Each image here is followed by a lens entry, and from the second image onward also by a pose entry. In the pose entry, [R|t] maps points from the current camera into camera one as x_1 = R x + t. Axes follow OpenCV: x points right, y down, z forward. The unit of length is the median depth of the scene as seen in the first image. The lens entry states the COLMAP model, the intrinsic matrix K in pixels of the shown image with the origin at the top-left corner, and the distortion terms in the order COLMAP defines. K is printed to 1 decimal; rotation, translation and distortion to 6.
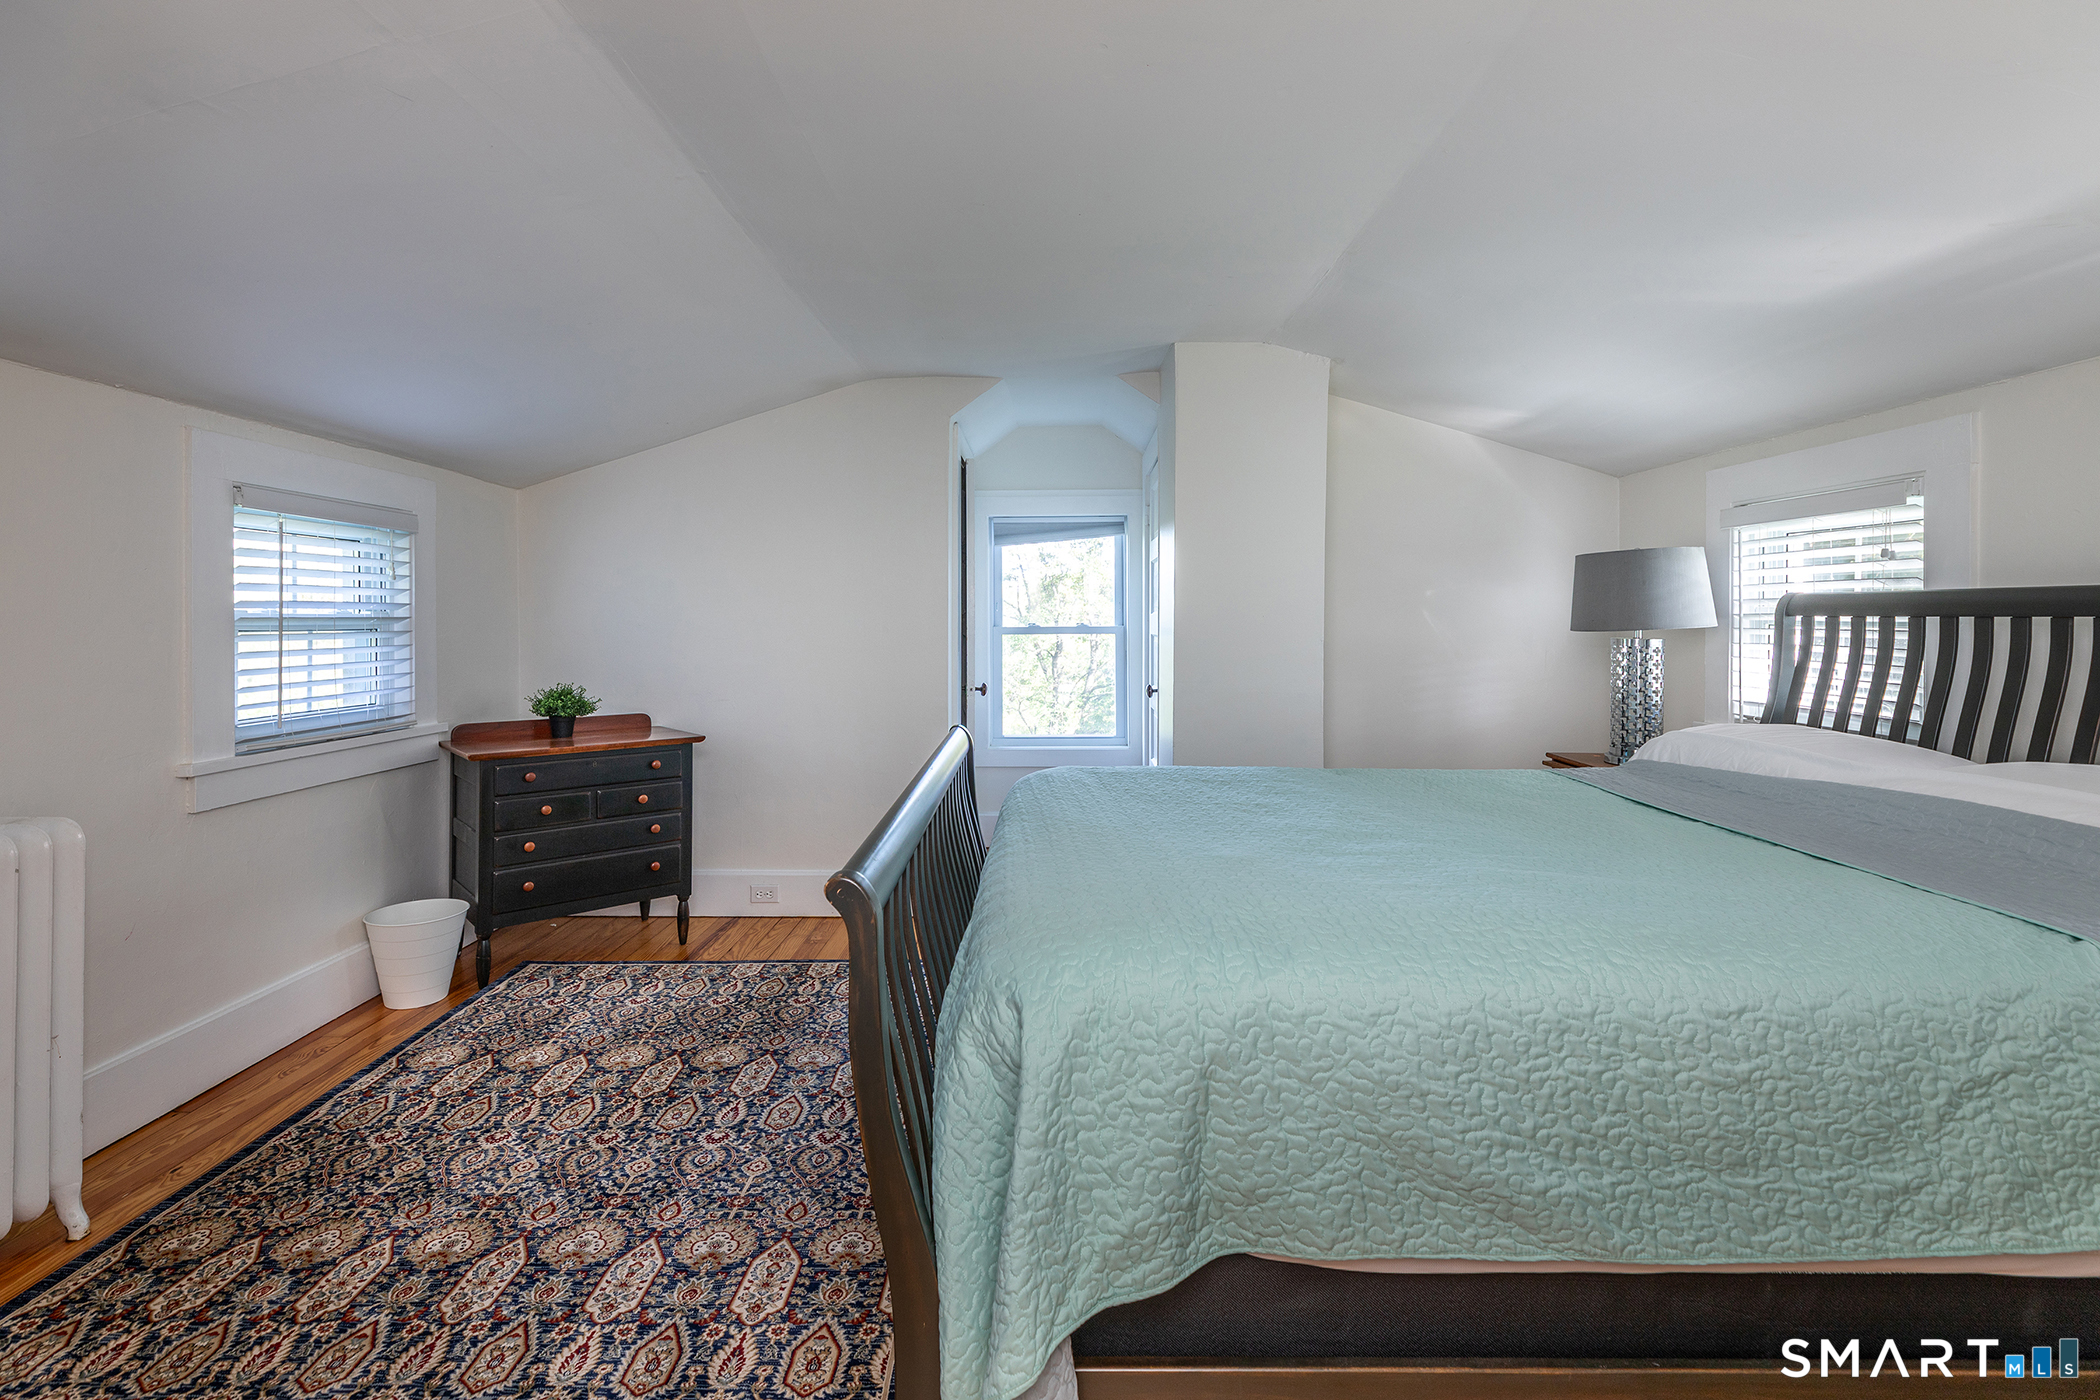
lens RADIAL K [[932.6, 0, 1042.2], [0, 932.6, 628.2], [0, 0, 1]] dist [0.026075, -0.000290]
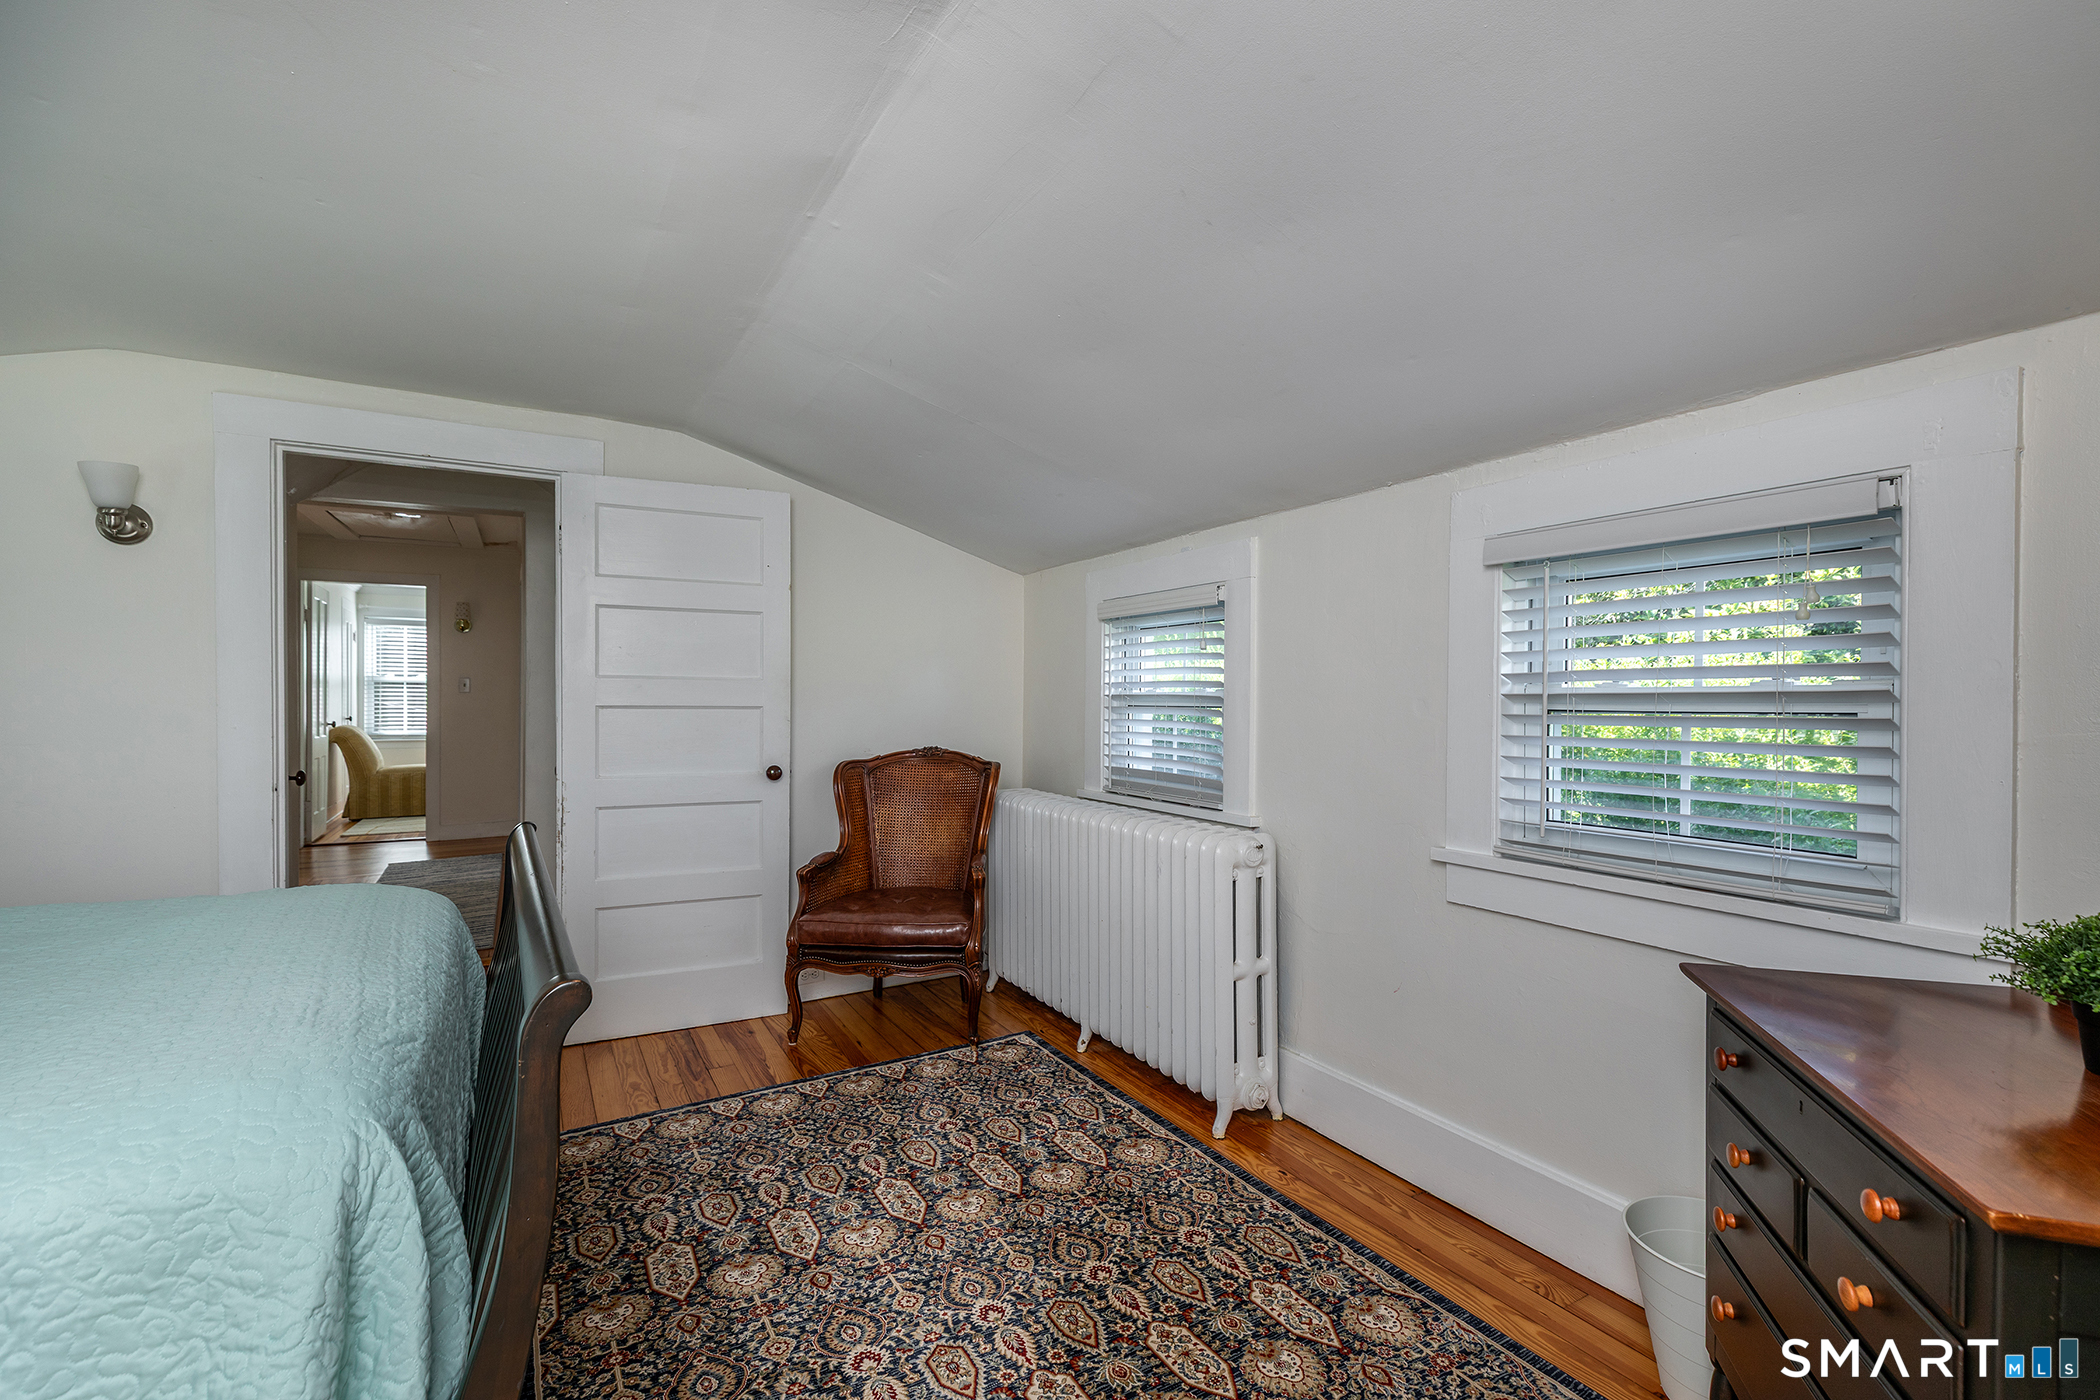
lens RADIAL K [[932.6, 0, 1046.0], [0, 932.6, 697.4], [0, 0, 1]] dist [0.026075, -0.000290]
pose [[-0.863489, 0.002648, -0.504360, -0.074567], [0.000792, 0.999992, 0.003895, -0.014253], [0.504367, 0.002964, -0.863484, 1.656728]]
